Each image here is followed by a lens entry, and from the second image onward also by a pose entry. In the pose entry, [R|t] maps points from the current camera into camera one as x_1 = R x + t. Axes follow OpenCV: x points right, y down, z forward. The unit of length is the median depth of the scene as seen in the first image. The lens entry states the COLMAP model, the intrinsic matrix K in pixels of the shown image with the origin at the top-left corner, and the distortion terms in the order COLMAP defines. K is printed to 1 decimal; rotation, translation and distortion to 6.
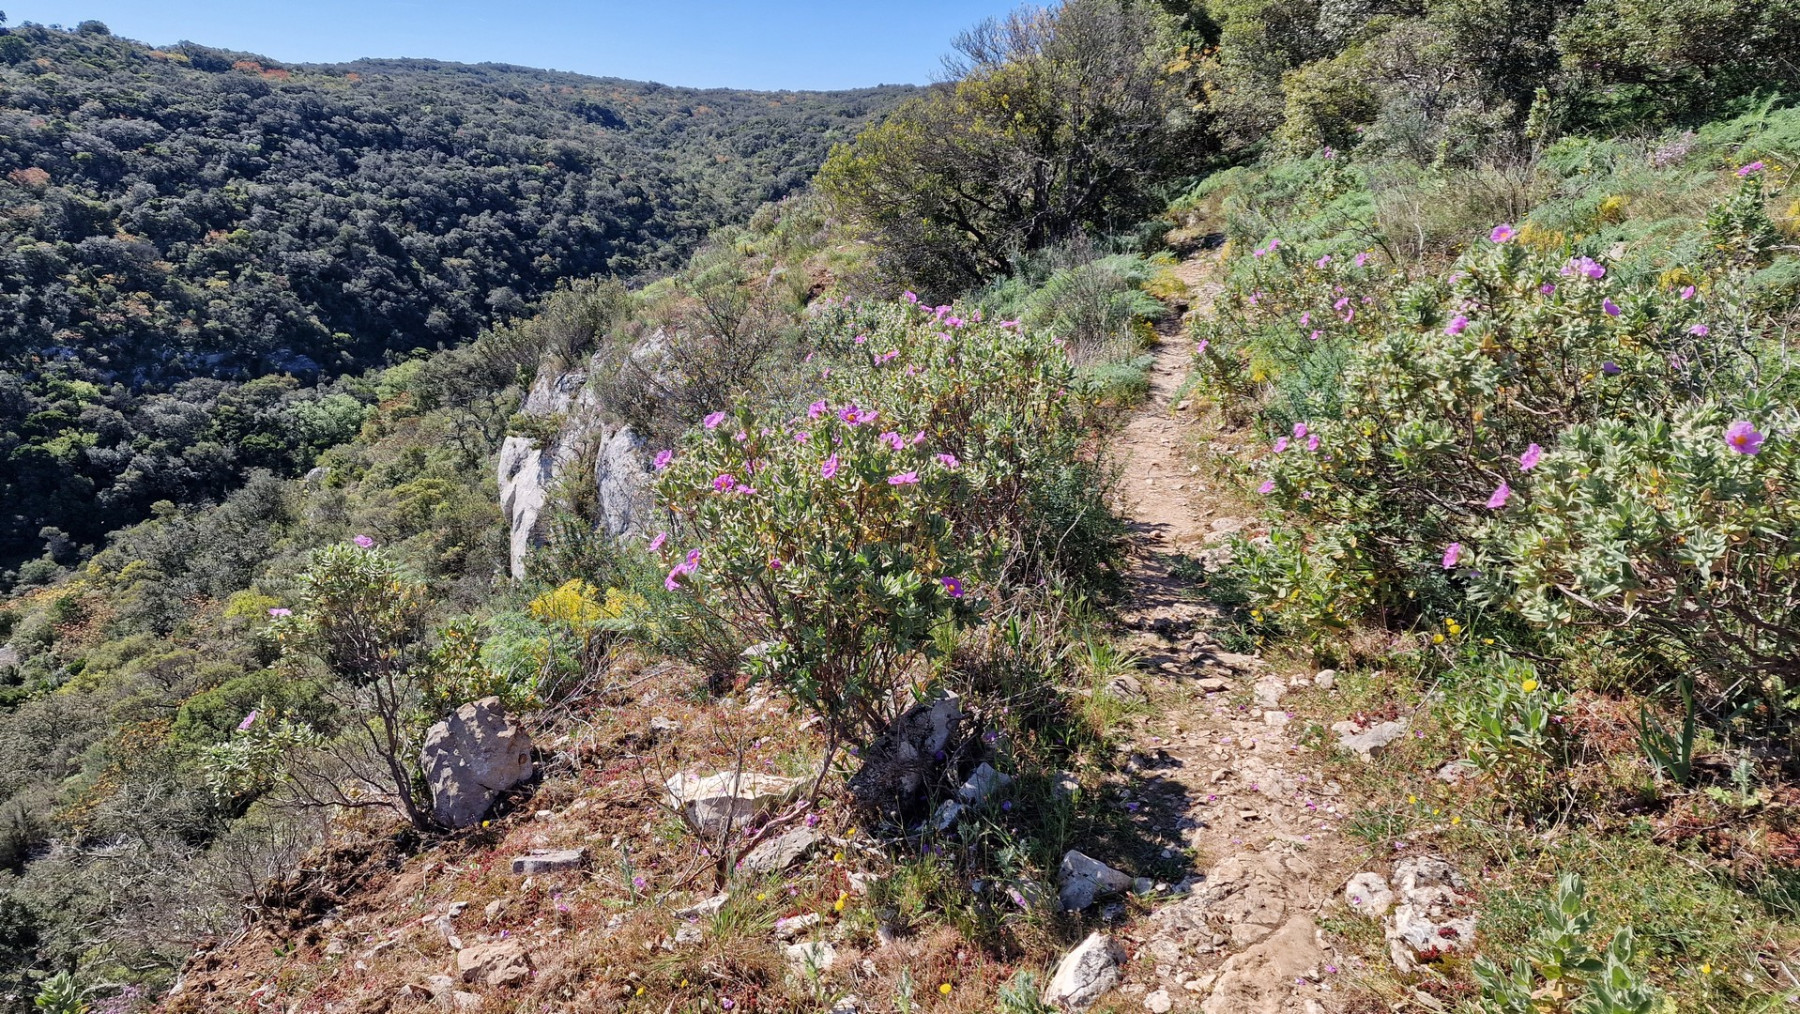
lens RADIAL K [[1233.1, 0, 882.5], [0, 1233.1, 500.3], [0, 0, 1]] dist [0.086509, -0.075692]
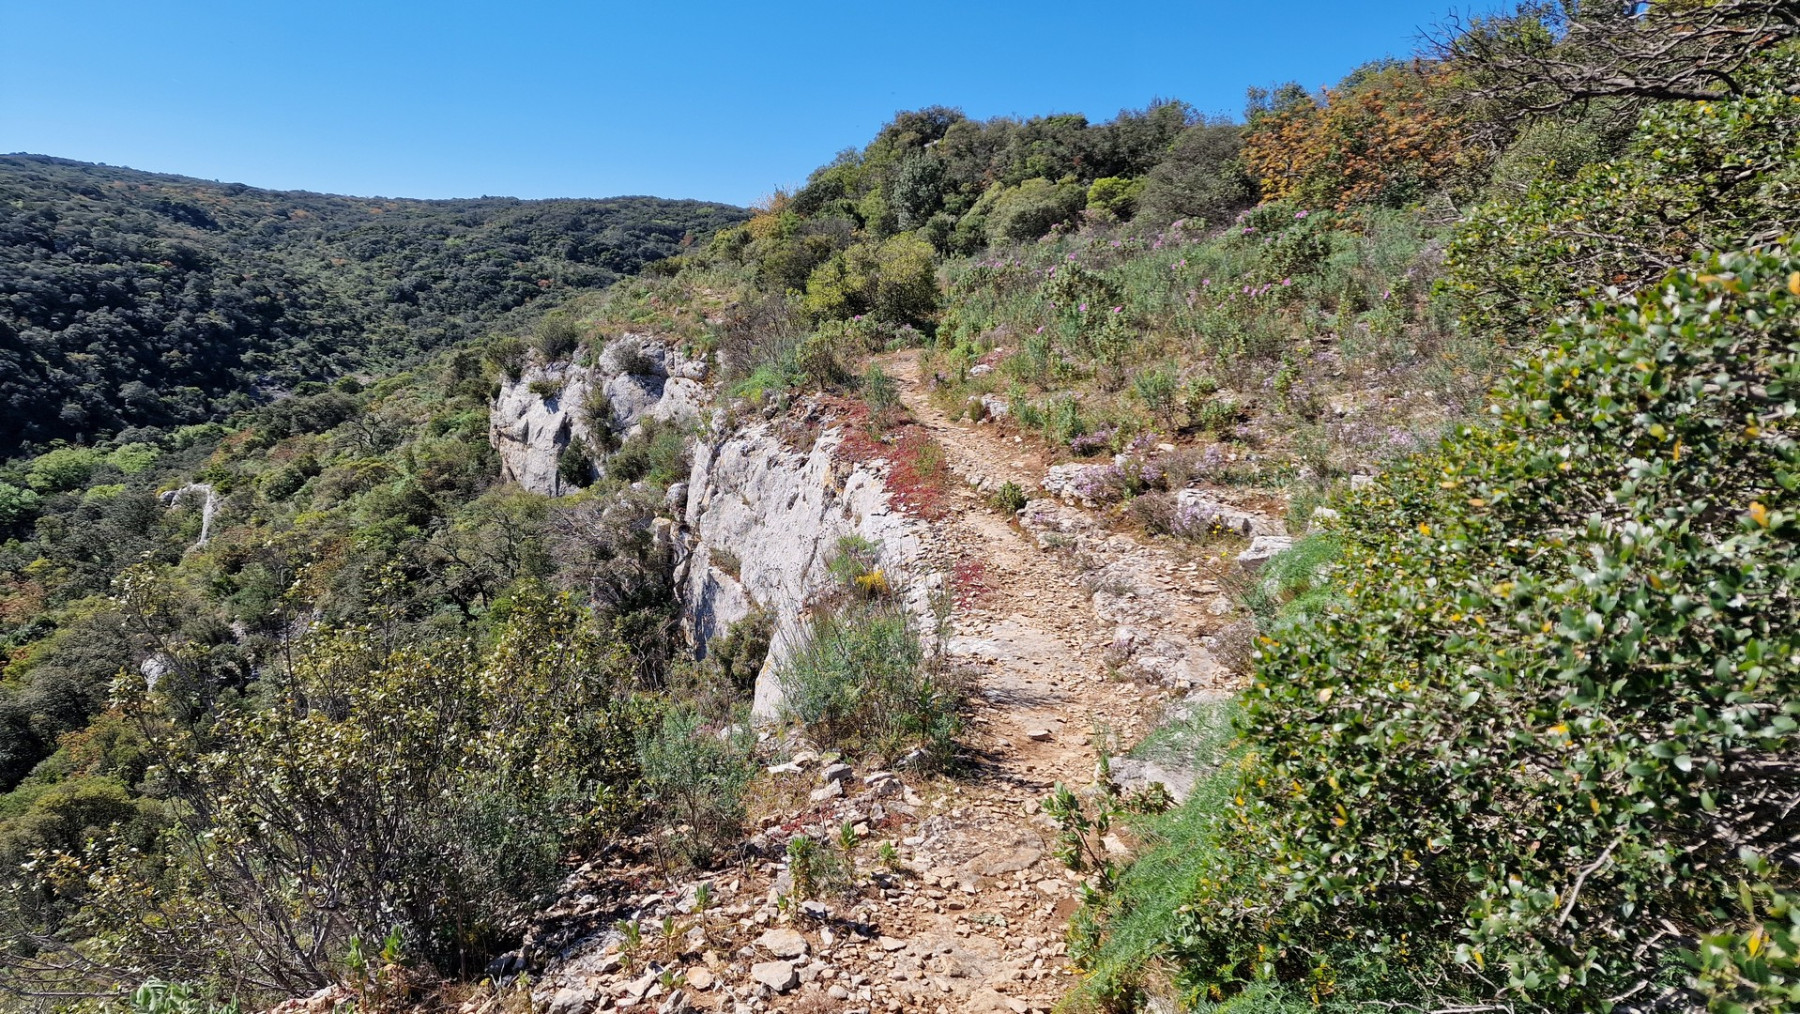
lens RADIAL K [[1233.1, 0, 887.1], [0, 1233.1, 502.3], [0, 0, 1]] dist [0.086509, -0.075692]
pose [[0.949679, -0.035423, 0.311216, -0.042179], [0.062163, 0.995136, -0.076424, 0.034446], [-0.306995, 0.091925, 0.947261, -0.114849]]
